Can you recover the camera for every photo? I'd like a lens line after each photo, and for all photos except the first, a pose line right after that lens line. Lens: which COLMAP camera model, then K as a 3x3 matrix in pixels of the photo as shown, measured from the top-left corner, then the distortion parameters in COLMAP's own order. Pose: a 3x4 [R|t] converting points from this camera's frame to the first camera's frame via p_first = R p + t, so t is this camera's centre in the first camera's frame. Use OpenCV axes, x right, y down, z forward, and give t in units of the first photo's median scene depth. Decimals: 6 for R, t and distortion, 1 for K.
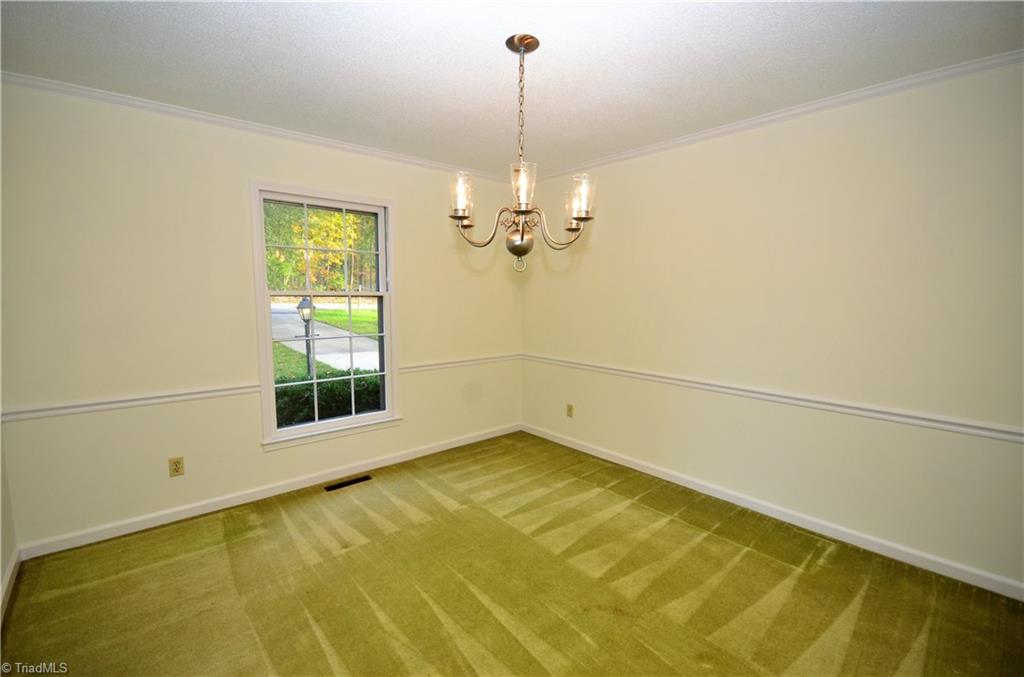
lens RADIAL K [[453.4, 0, 505.2], [0, 453.4, 342.3], [0, 0, 1]] dist [0.009337, -0.010856]
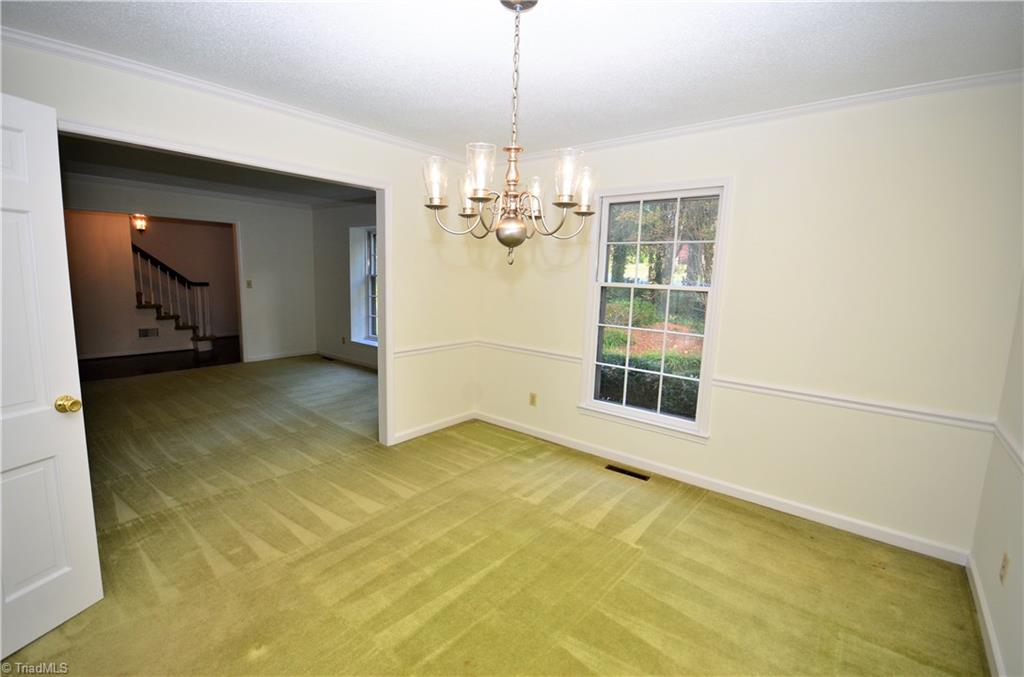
lens RADIAL K [[453.4, 0, 505.2], [0, 453.4, 342.3], [0, 0, 1]] dist [0.009337, -0.010856]
pose [[0.176057, 0.150811, -0.972759, 0.602095], [-0.135124, 0.982543, 0.127872, -0.076946], [0.975062, 0.108931, 0.193362, 0.542465]]
